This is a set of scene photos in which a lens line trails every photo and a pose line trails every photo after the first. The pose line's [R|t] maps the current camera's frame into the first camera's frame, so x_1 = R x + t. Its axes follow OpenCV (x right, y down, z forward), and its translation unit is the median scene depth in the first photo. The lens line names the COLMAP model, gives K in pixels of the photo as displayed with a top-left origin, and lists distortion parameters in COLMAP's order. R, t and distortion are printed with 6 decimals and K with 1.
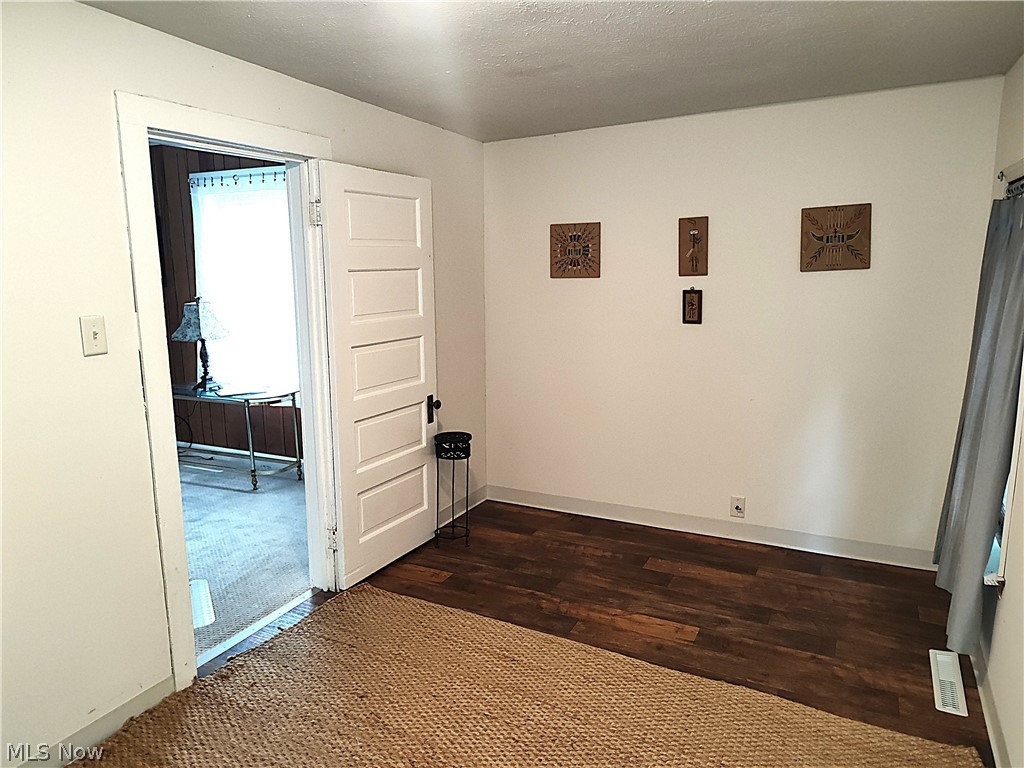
lens RADIAL K [[705.0, 0, 512.0], [0, 705.0, 384.0], [0, 0, 1]] dist [0.046892, -0.056987]
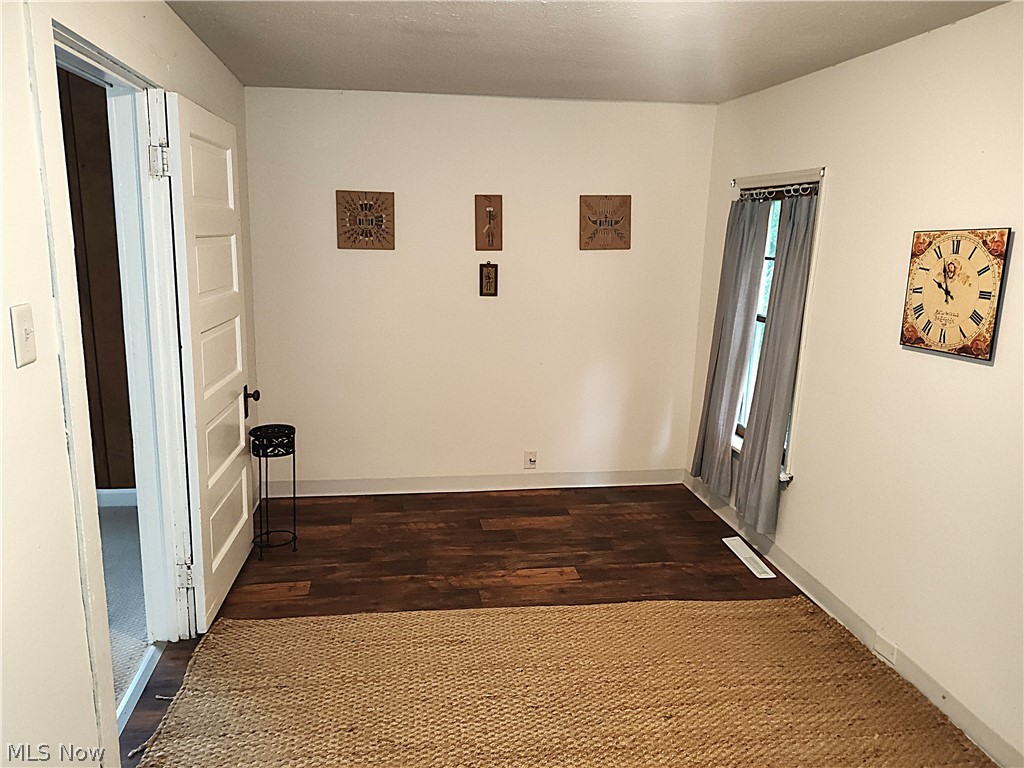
lens RADIAL K [[711.3, 0, 512.0], [0, 711.3, 384.0], [0, 0, 1]] dist [0.022094, 0.001826]
pose [[0.799662, -0.090517, 0.593588, -0.393184], [0.062926, 0.995762, 0.067073, -0.024991], [-0.597144, -0.016283, 0.801969, 0.128768]]
